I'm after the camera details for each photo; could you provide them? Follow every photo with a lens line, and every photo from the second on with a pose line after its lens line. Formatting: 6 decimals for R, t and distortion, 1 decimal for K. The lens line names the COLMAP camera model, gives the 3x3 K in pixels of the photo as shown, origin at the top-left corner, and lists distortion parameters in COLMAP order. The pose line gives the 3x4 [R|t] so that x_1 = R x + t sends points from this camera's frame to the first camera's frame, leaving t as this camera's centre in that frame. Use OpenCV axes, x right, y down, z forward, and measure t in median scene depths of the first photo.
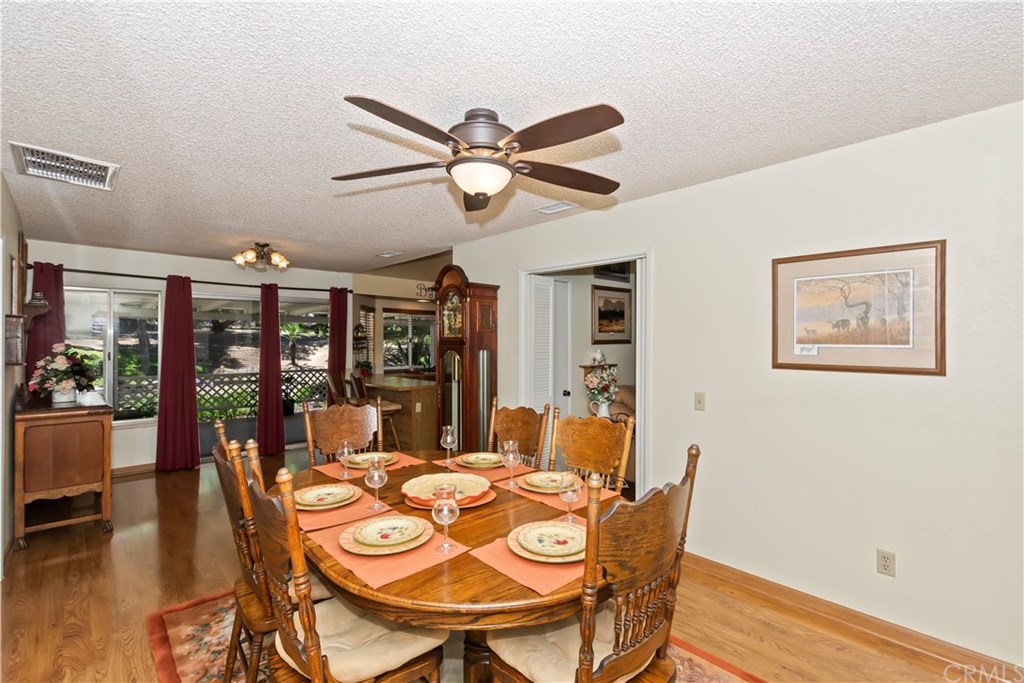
lens RADIAL K [[465.7, 0, 514.8], [0, 465.7, 347.6], [0, 0, 1]] dist [0.017064, -0.000305]
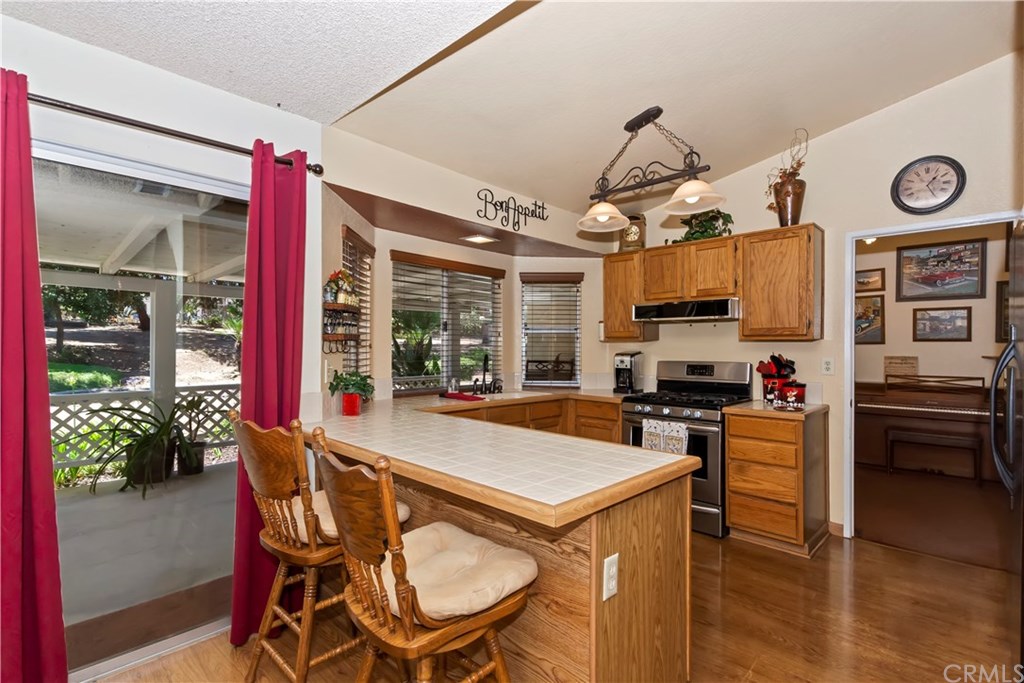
lens RADIAL K [[478.6, 0, 517.6], [0, 478.6, 347.9], [0, 0, 1]] dist [0.014846, -0.000129]
pose [[0.998199, 0.004113, 0.059855, -0.215490], [-0.003498, 0.999940, -0.010376, 0.013005], [-0.059894, 0.010148, 0.998153, 0.612517]]
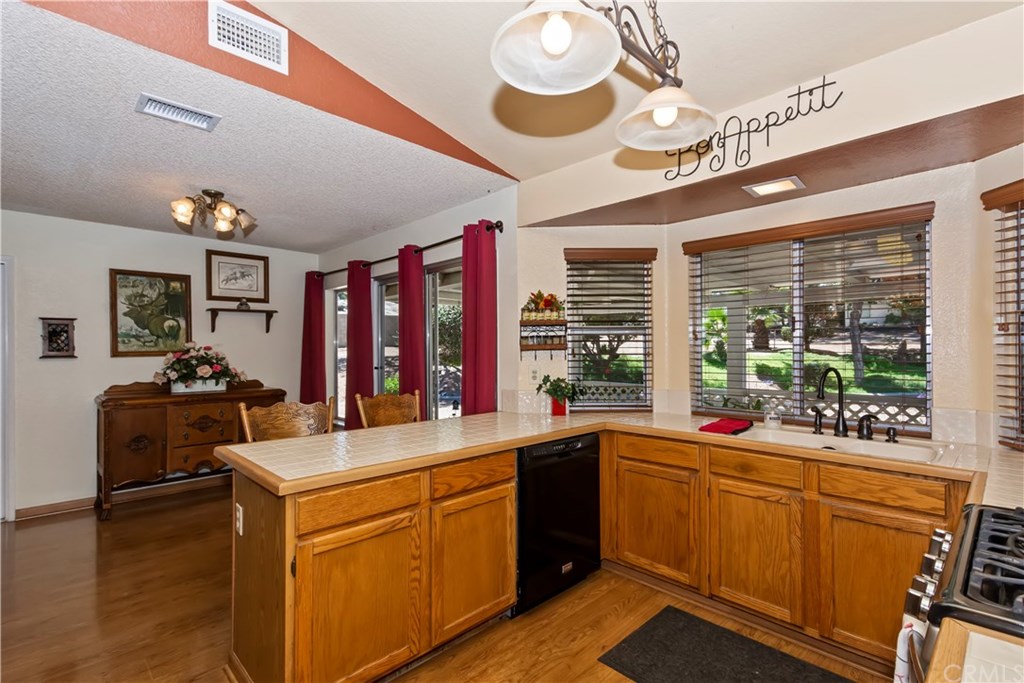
lens RADIAL K [[478.6, 0, 517.6], [0, 478.6, 347.9], [0, 0, 1]] dist [0.014846, -0.000129]
pose [[0.020906, -0.007479, -0.999753, 0.120248], [-0.008949, 0.999931, -0.007667, 0.005236], [0.999741, 0.009108, 0.020837, 0.966530]]
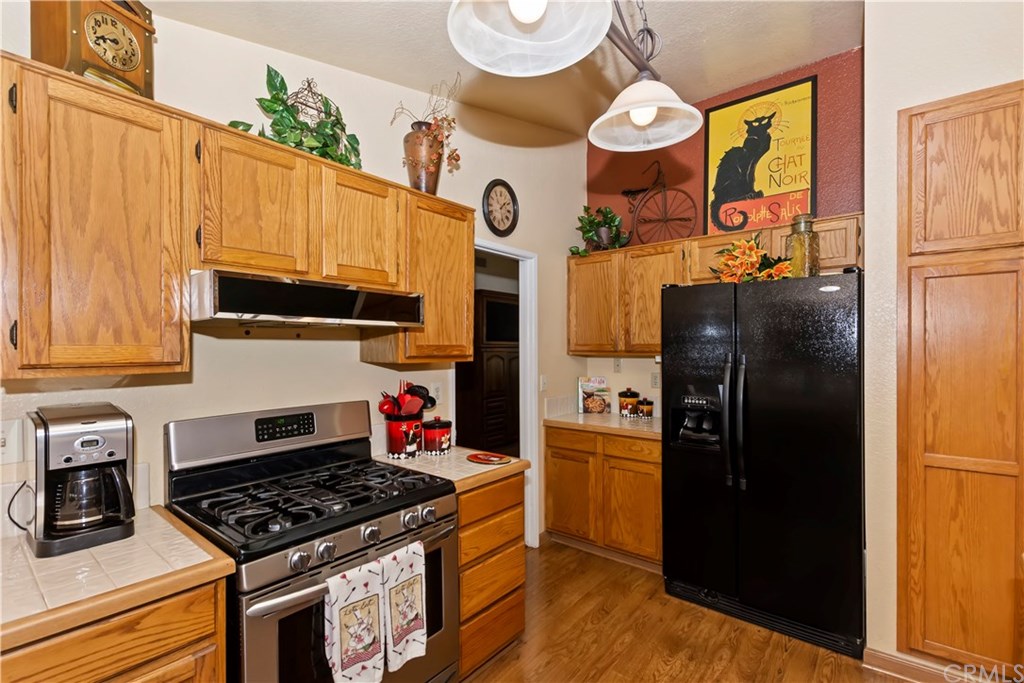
lens RADIAL K [[458.5, 0, 520.3], [0, 458.5, 358.9], [0, 0, 1]] dist [-0.000837, 0.000141]
pose [[-0.142184, -0.021342, 0.989610, -0.243999], [0.016681, 0.999574, 0.023954, -0.009775], [-0.989700, 0.019914, -0.141768, 1.059235]]
